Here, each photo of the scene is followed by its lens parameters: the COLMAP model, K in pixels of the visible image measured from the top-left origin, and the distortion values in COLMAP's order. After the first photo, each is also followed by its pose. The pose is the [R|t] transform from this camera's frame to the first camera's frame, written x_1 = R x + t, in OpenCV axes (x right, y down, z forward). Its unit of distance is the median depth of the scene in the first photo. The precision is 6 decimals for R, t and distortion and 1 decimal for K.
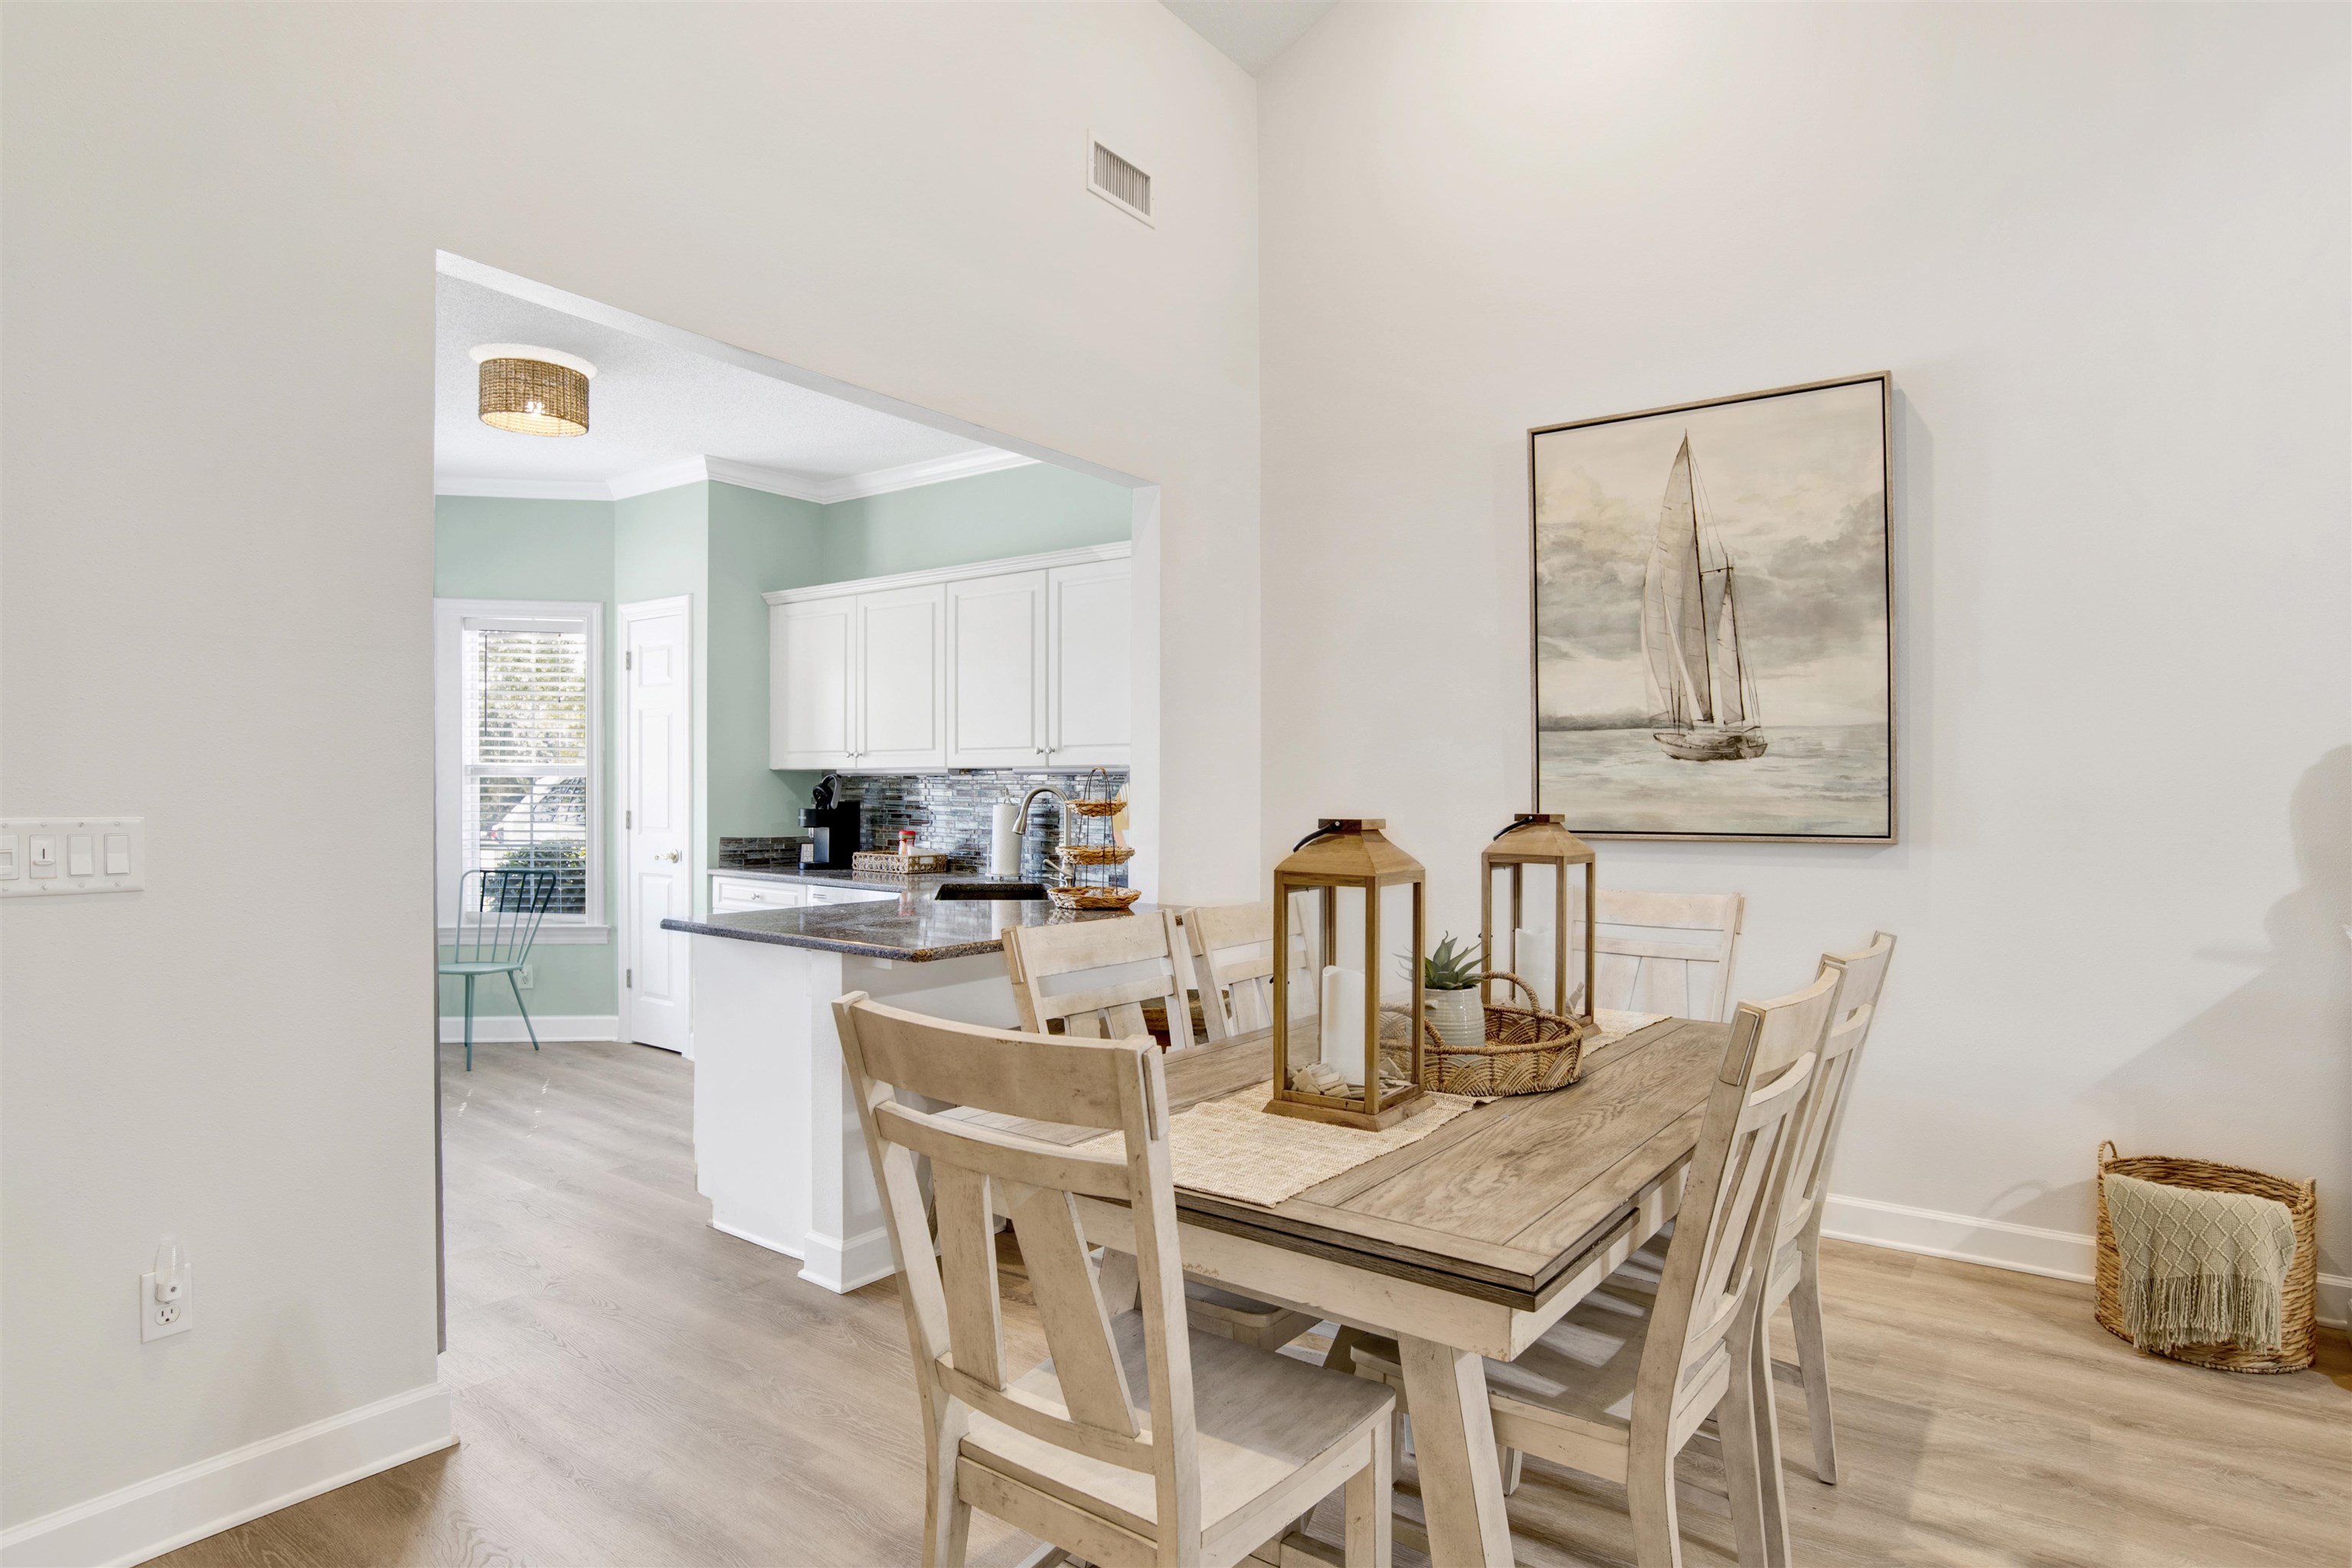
lens RADIAL K [[1252.0, 0, 1201.3], [0, 1252.0, 797.7], [0, 0, 1]] dist [-0.066667, 0.021526]
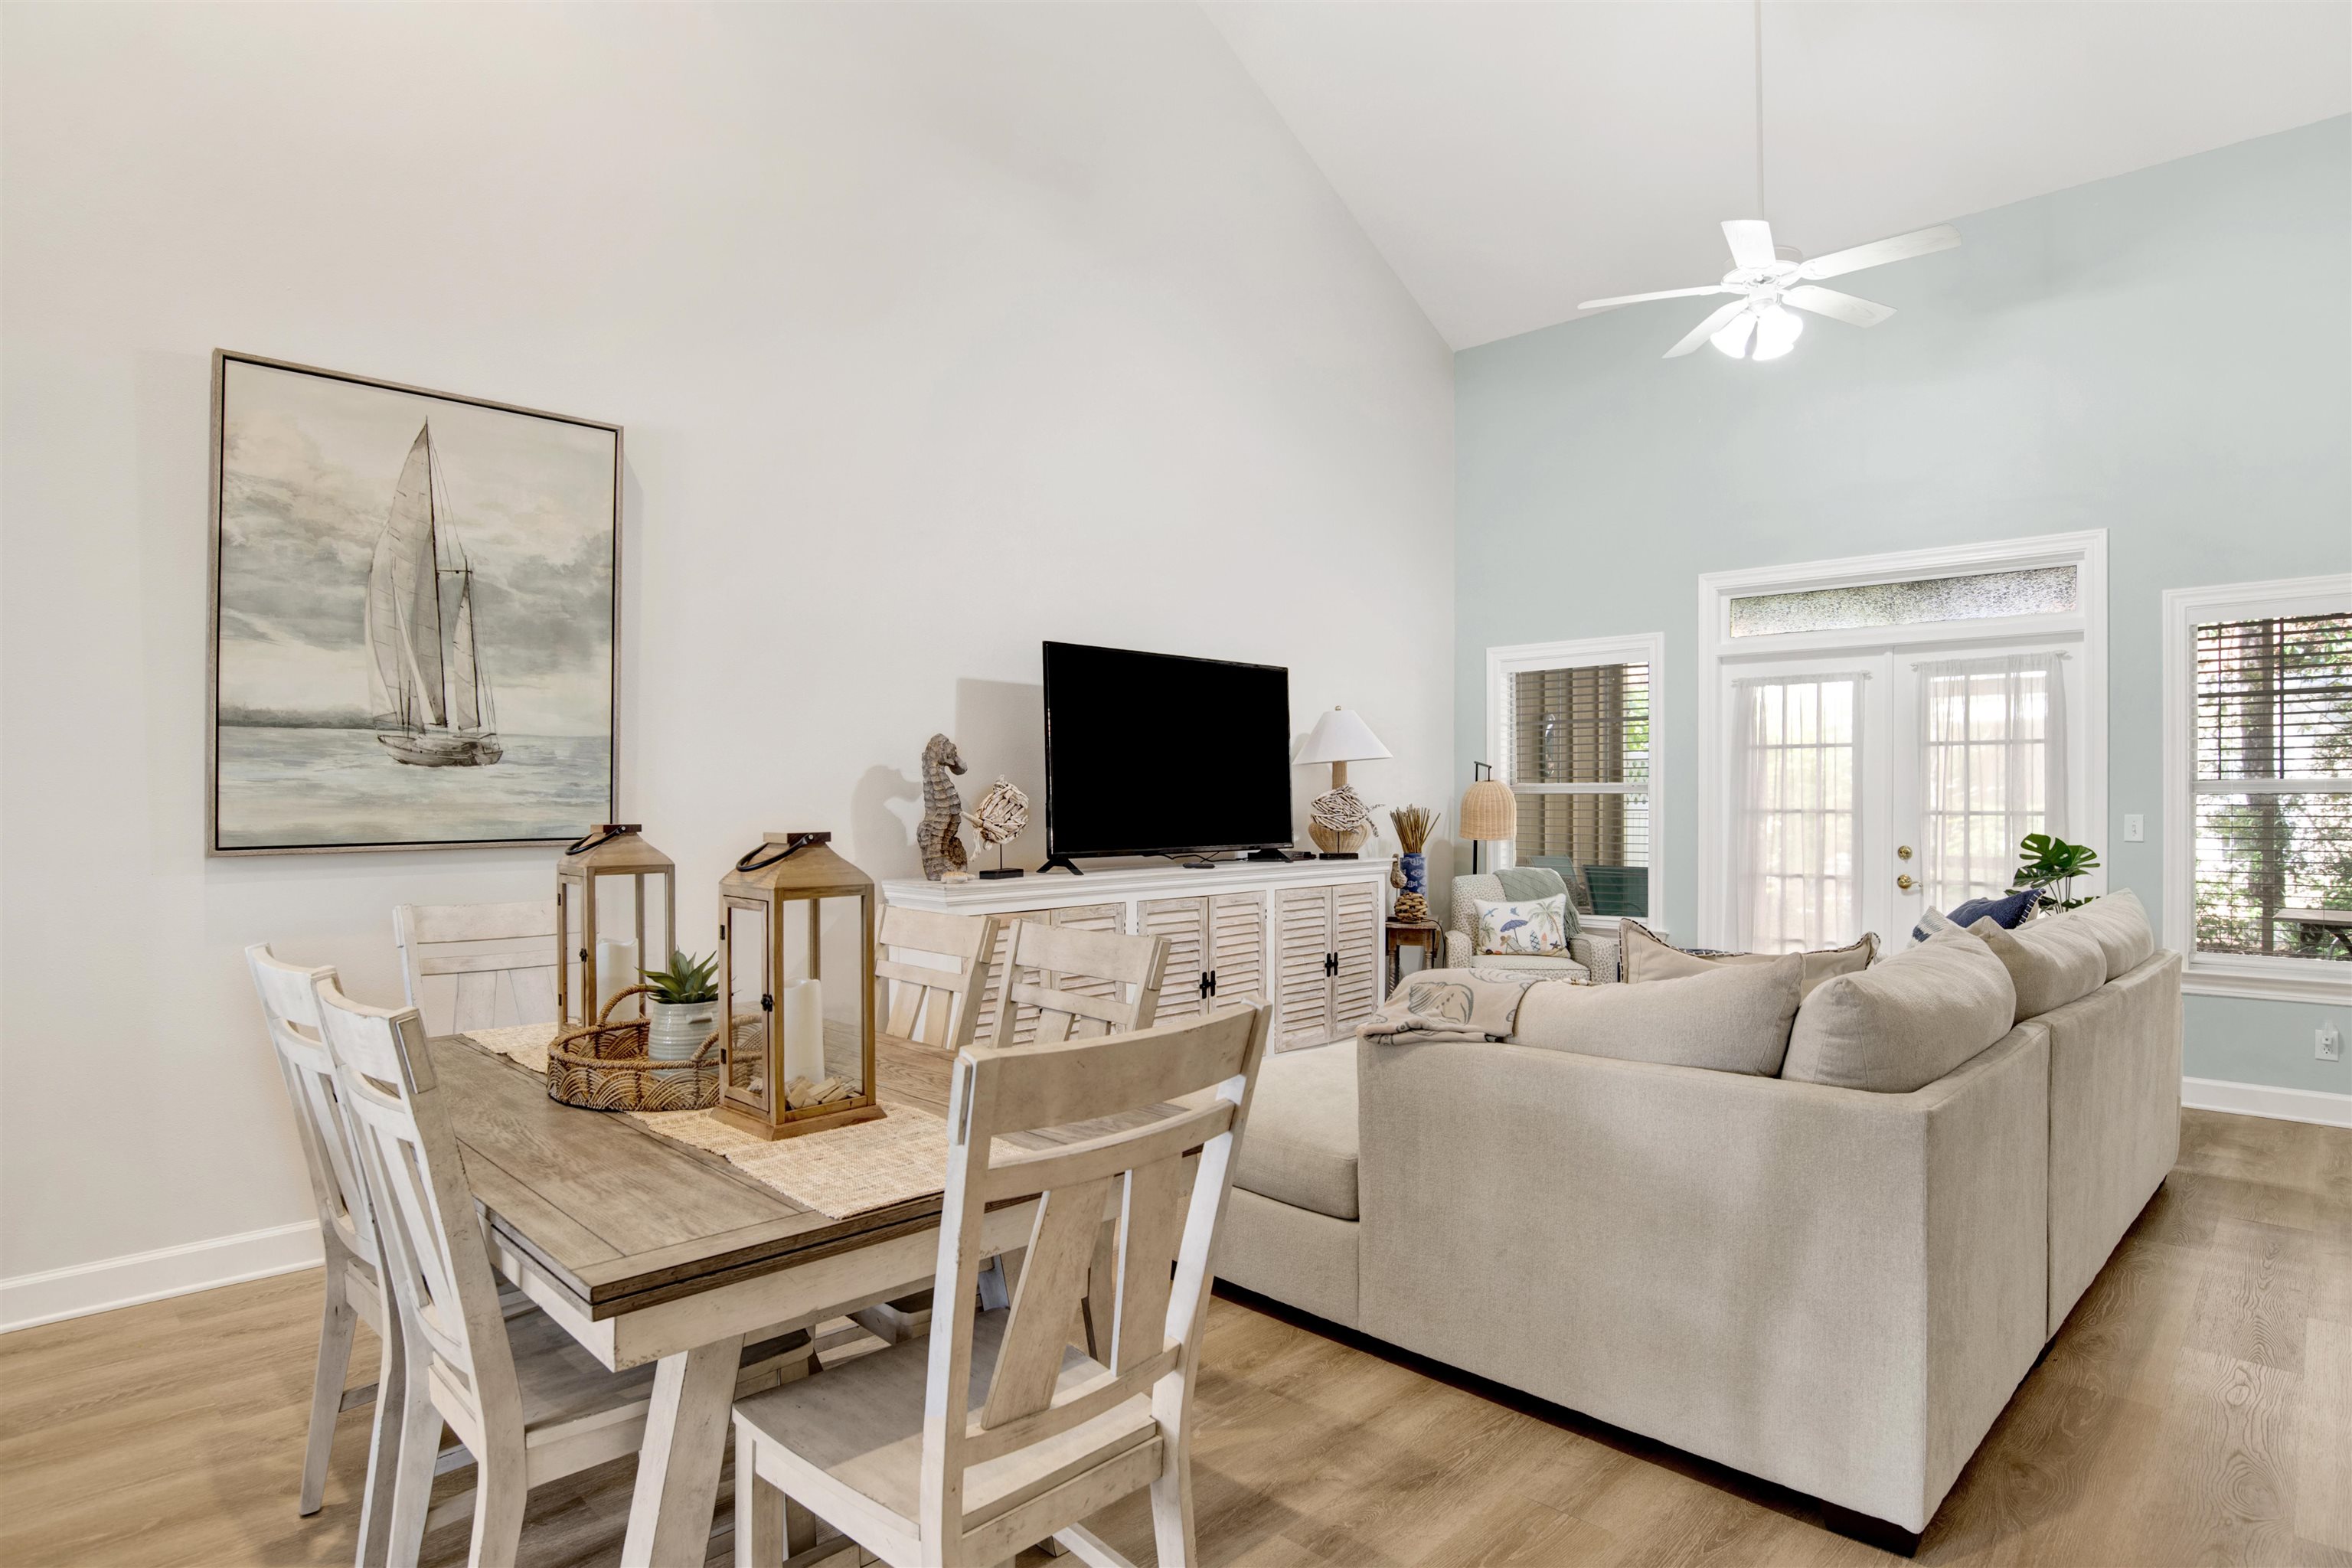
lens RADIAL K [[1252.0, 0, 1180.8], [0, 1252.0, 782.1], [0, 0, 1]] dist [-0.066667, 0.021526]
pose [[0.148701, 0.002969, 0.988878, -0.334755], [0.008800, 0.999952, -0.004325, -0.006385], [-0.988843, 0.009345, 0.148667, 0.217500]]
